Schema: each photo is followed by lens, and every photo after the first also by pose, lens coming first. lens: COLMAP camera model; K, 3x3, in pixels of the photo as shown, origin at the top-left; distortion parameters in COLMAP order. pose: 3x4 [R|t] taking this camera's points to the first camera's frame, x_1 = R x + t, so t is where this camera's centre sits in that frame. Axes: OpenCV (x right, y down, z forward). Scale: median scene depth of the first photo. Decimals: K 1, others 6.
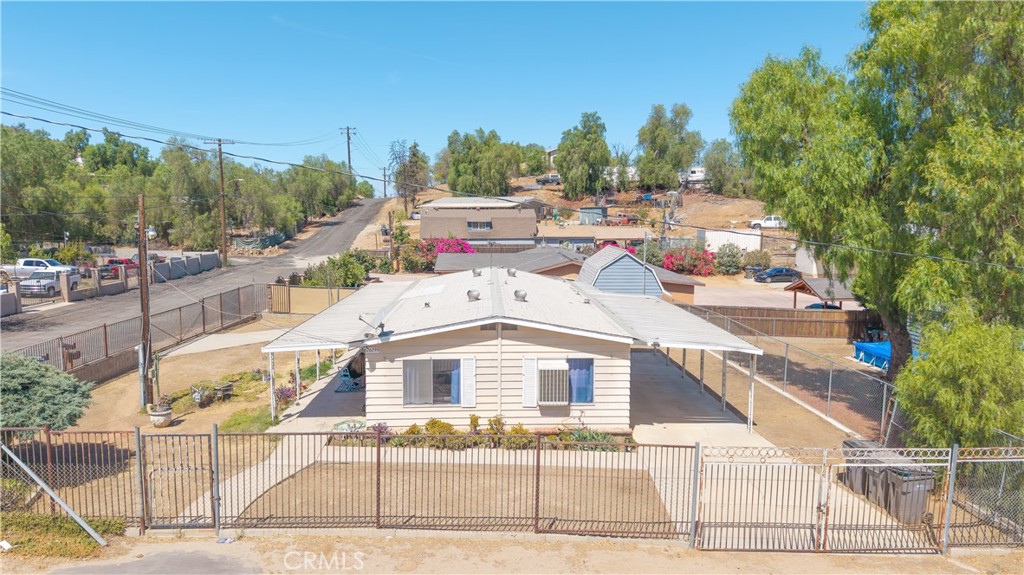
lens RADIAL K [[691.4, 0, 512.0], [0, 691.4, 287.5], [0, 0, 1]] dist [0.054234, -0.067312]
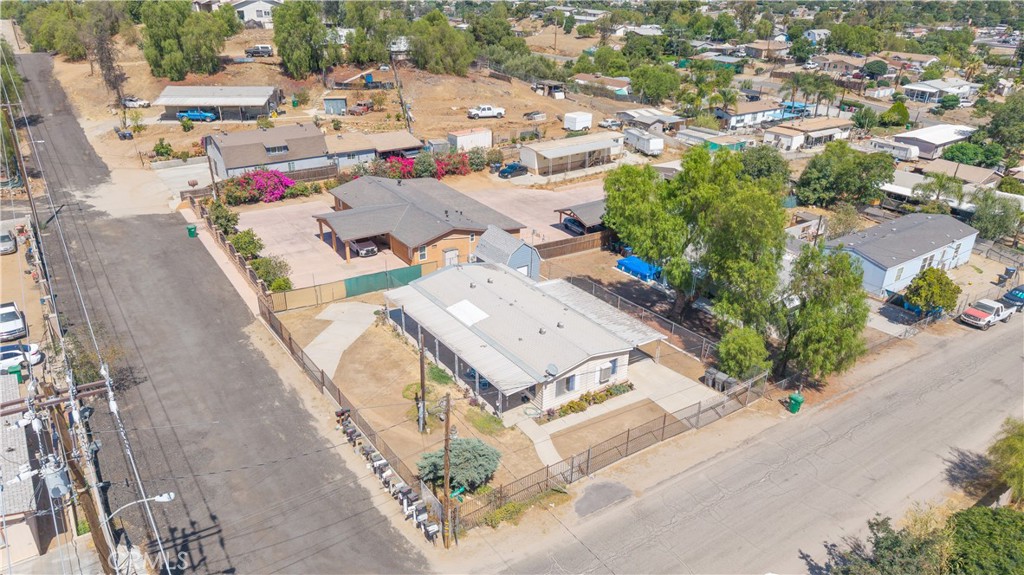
lens RADIAL K [[687.5, 0, 512.0], [0, 687.5, 287.5], [0, 0, 1]] dist [0.045450, -0.070686]
pose [[0.839786, -0.219456, 0.496586, -0.337034], [0.046548, 0.940399, 0.336871, -0.241888], [-0.540918, -0.259785, 0.799950, -0.166861]]
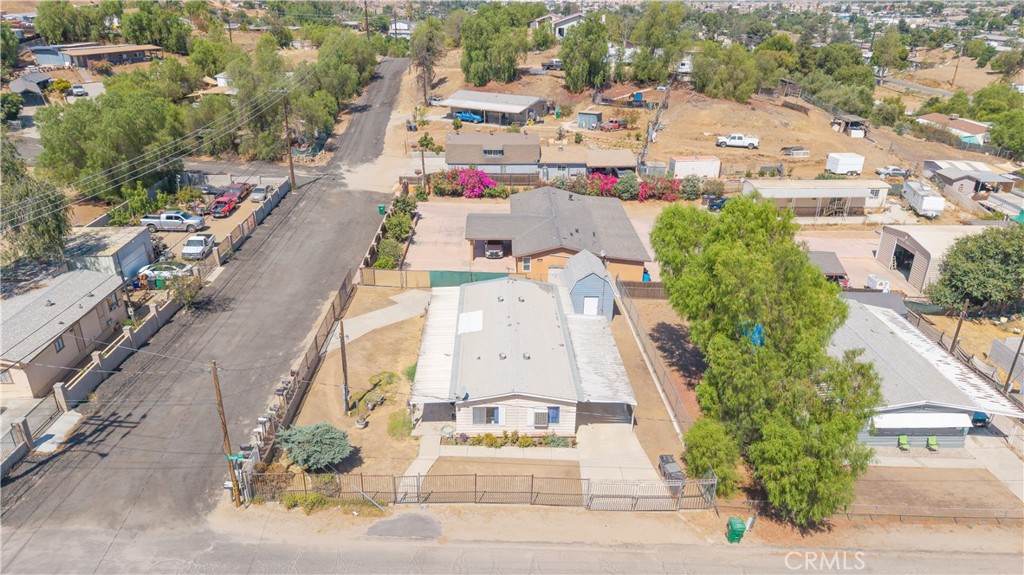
lens RADIAL K [[687.5, 0, 512.0], [0, 687.5, 287.5], [0, 0, 1]] dist [0.045450, -0.070686]
pose [[0.999940, 0.010366, -0.003665, -0.007100], [-0.008789, 0.953884, 0.300046, -0.230482], [0.006606, -0.299996, 0.953918, -0.244511]]
